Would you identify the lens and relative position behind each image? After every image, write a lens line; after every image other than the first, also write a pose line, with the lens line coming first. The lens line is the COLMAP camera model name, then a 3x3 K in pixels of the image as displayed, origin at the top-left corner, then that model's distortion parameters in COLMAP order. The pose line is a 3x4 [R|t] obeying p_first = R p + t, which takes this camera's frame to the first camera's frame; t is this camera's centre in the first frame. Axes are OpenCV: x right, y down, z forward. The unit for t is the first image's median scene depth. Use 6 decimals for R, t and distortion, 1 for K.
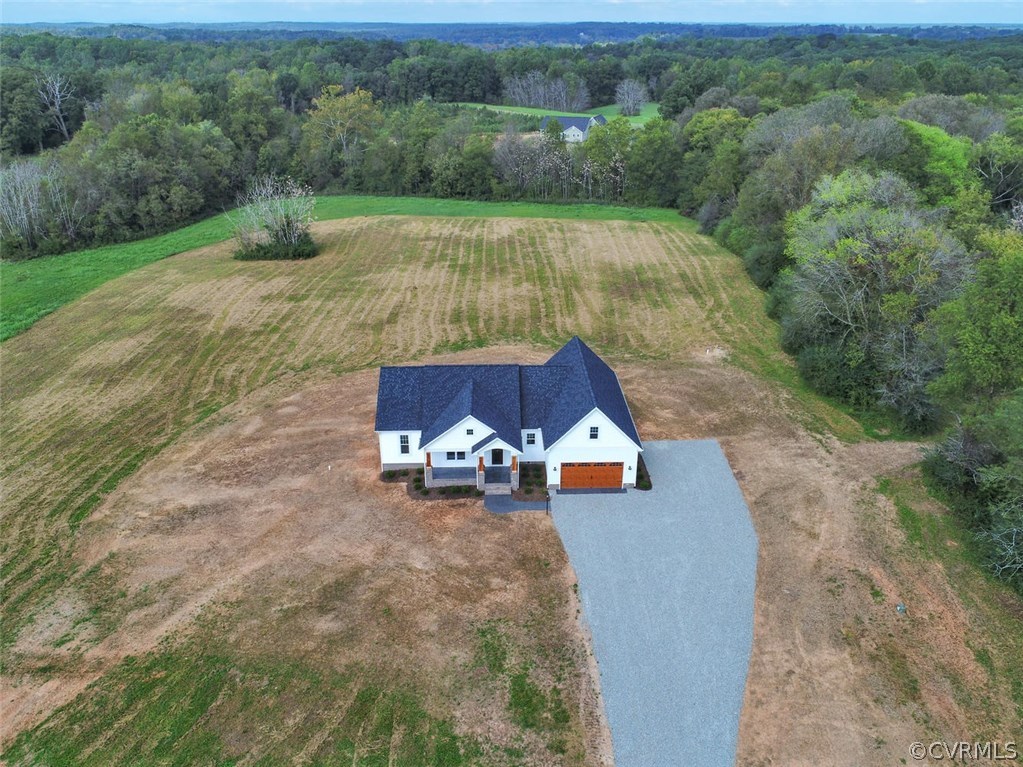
lens RADIAL K [[780.8, 0, 511.5], [0, 780.8, 383.5], [0, 0, 1]] dist [-0.005227, 0.003971]
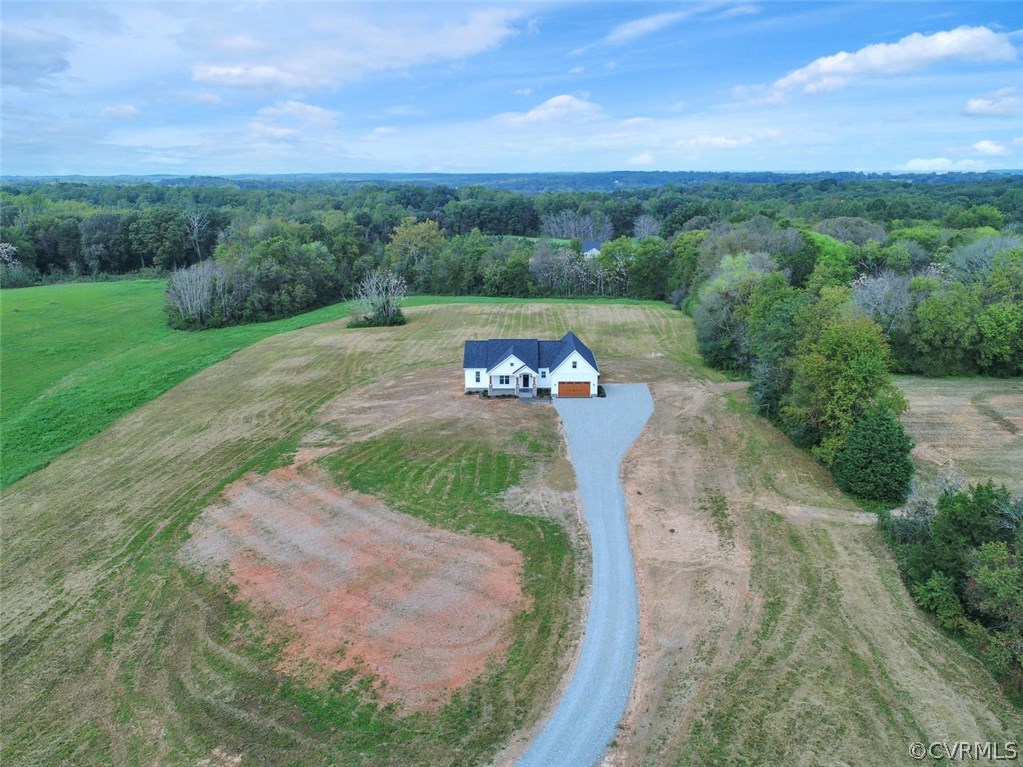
lens RADIAL K [[780.8, 0, 511.5], [0, 780.8, 383.5], [0, 0, 1]] dist [-0.005227, 0.003971]
pose [[0.998728, 0.006452, -0.050017, 0.019345], [-0.014776, 0.985694, -0.167897, 0.190625], [0.048218, 0.168423, 0.984535, -0.406750]]
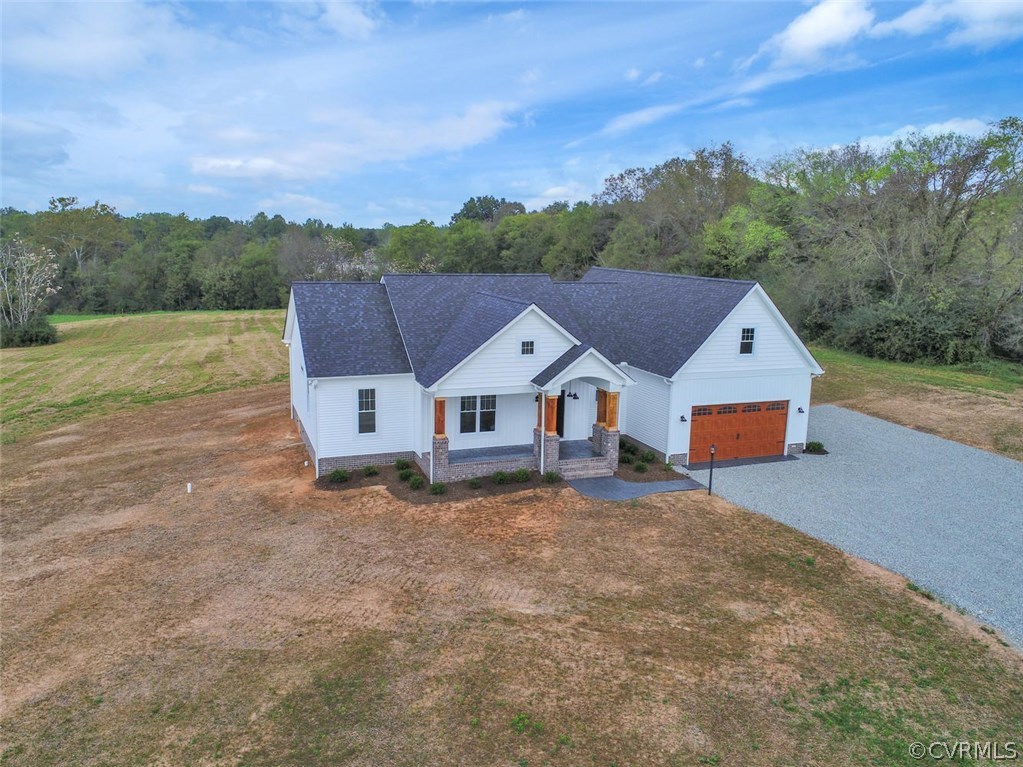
lens RADIAL K [[780.8, 0, 511.5], [0, 780.8, 383.5], [0, 0, 1]] dist [-0.005227, 0.003971]
pose [[0.945186, -0.043893, 0.323570, -0.094993], [0.120796, 0.967627, -0.221599, 0.081765], [-0.303368, 0.248538, 0.919889, 0.242176]]
